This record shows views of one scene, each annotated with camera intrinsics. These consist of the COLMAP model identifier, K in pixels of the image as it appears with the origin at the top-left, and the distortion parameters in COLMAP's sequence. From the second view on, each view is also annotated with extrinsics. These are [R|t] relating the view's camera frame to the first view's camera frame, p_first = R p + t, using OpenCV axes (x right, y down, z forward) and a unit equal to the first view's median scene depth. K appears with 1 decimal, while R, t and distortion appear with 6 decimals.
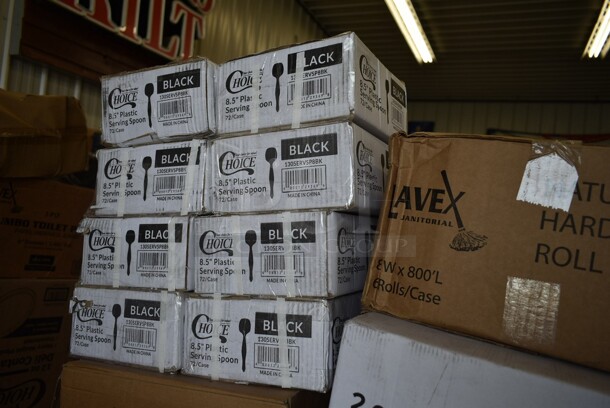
lens RADIAL K [[486.2, 0, 305.0], [0, 486.2, 204.0], [0, 0, 1]] dist [-0.012292, 0.014213]
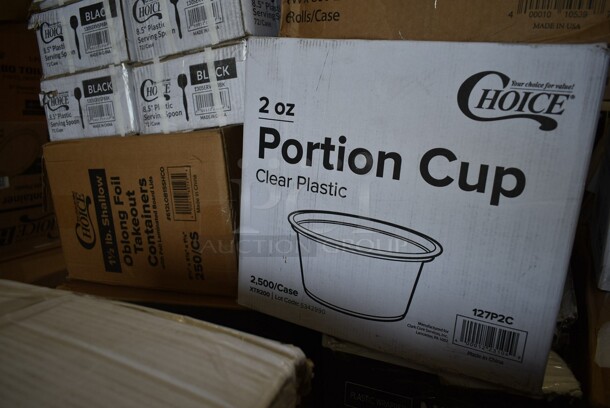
lens RADIAL K [[486.2, 0, 305.0], [0, 486.2, 204.0], [0, 0, 1]] dist [-0.012292, 0.014213]
pose [[0.992283, -0.104720, -0.066393, 0.186718], [0.118728, 0.956839, 0.265260, 0.245360], [0.035750, -0.271096, 0.961888, -0.123987]]
